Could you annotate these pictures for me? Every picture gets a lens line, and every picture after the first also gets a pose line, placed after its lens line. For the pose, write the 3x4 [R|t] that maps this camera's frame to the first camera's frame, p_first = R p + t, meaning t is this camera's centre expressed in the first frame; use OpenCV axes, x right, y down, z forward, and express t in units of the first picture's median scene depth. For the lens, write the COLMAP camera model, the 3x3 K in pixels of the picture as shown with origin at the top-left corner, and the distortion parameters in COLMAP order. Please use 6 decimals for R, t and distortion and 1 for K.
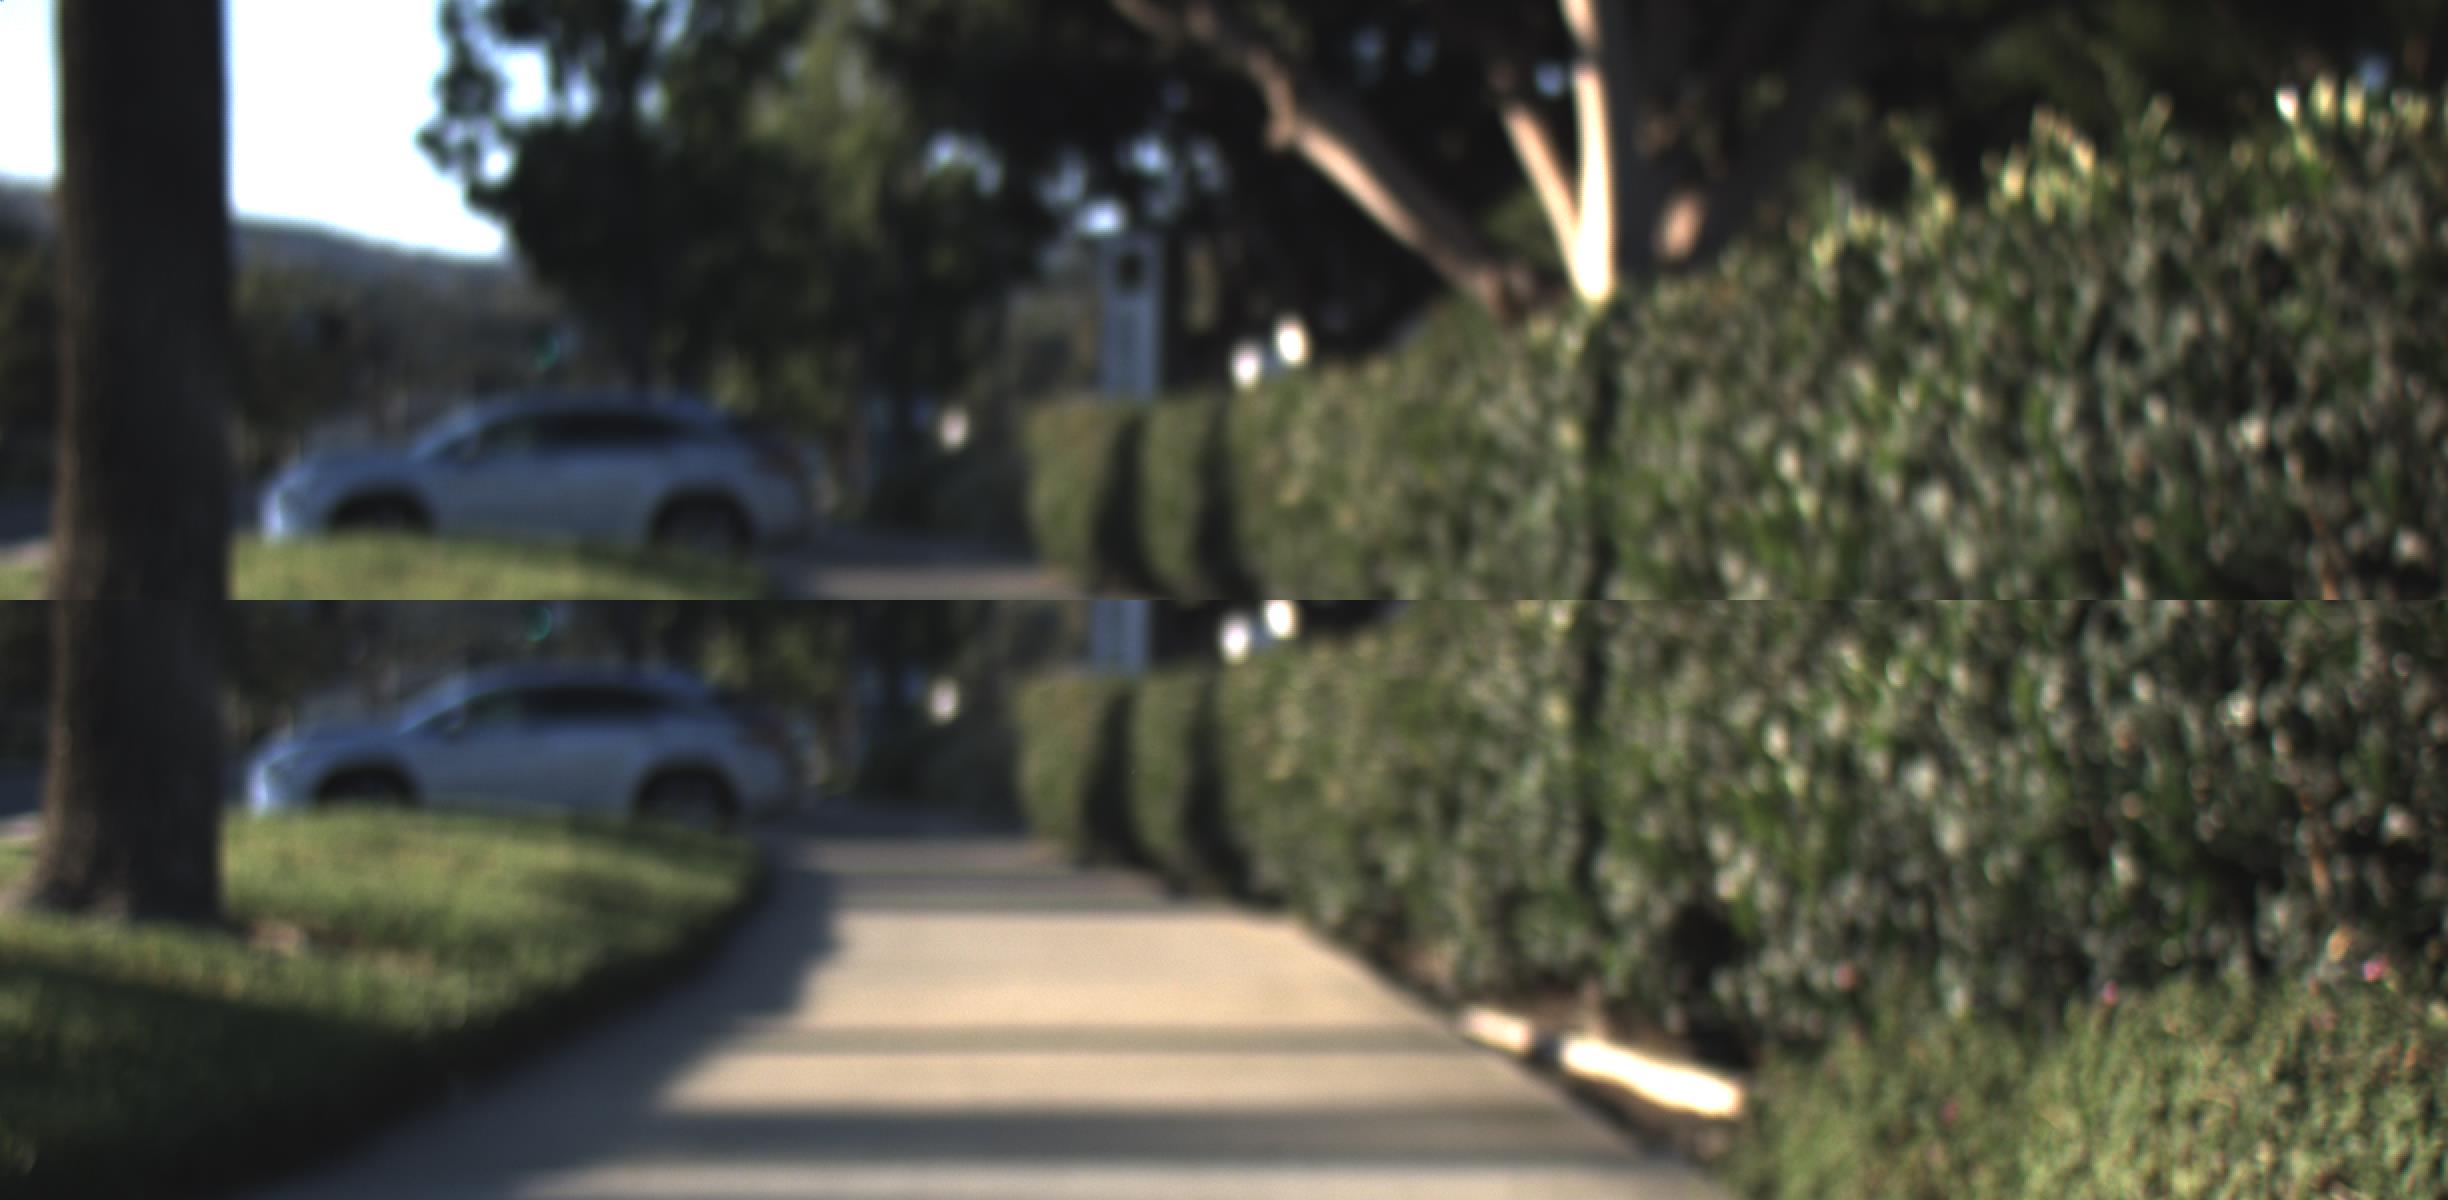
lens RADIAL K [[4982.5, 0, 1232.5], [0, 4982.5, 743.7], [0, 0, 1]] dist [0.016483, 0.550735]
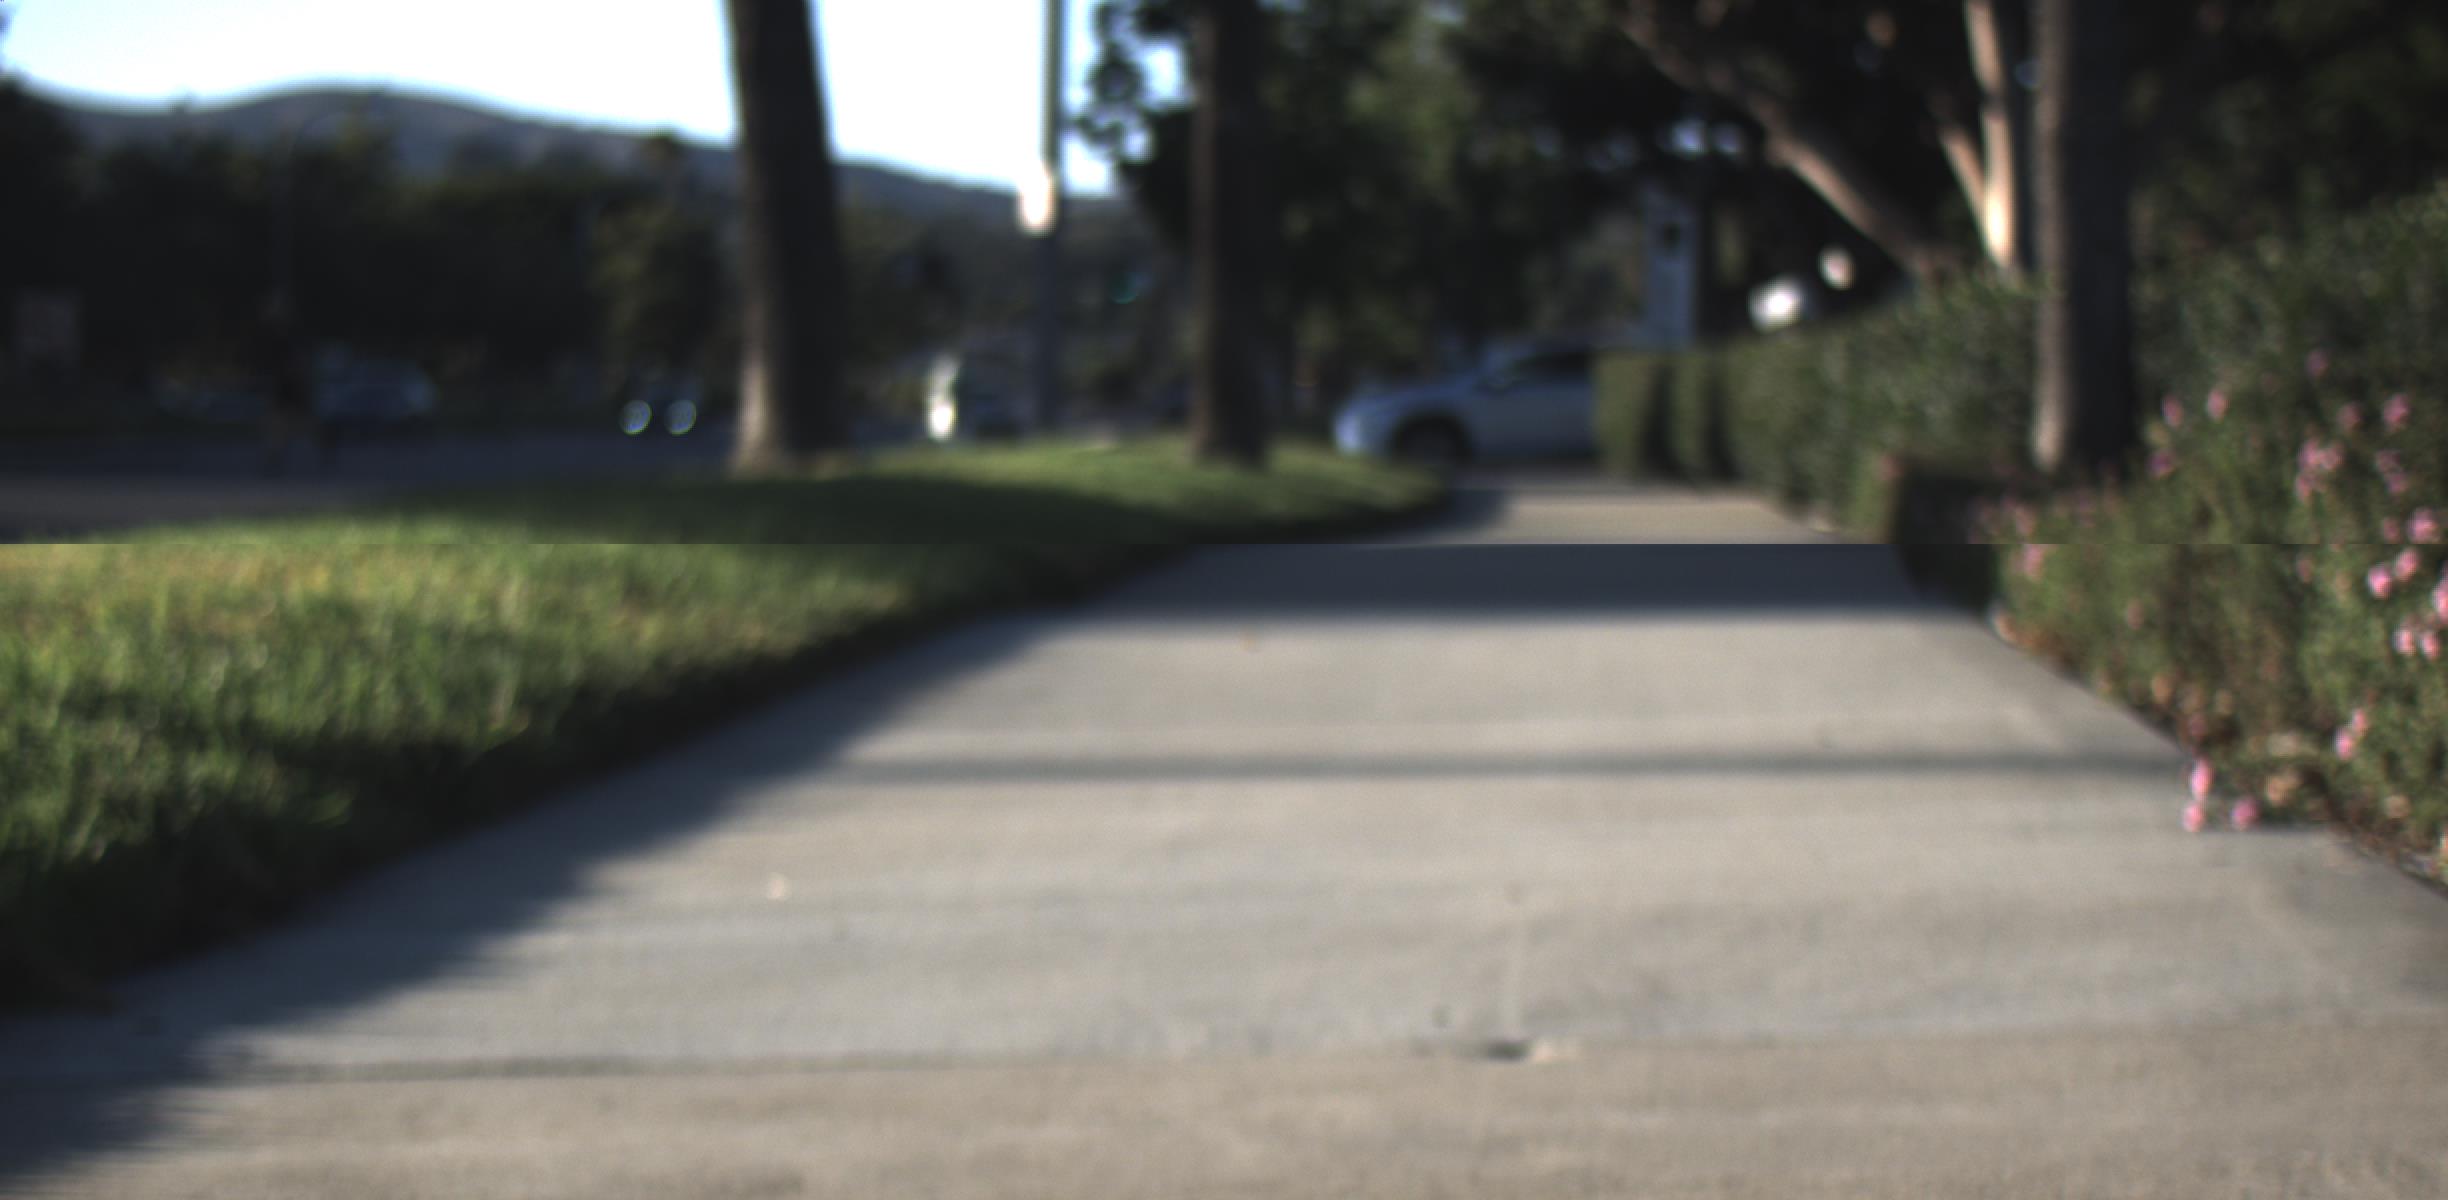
lens RADIAL K [[4982.5, 0, 1232.5], [0, 4982.5, 743.7], [0, 0, 1]] dist [0.016483, 0.550735]
pose [[0.994034, 0.003928, -0.109003, 0.006867], [-0.002390, 0.999896, 0.014237, 0.013549], [0.109048, -0.013892, 0.993939, -0.242809]]
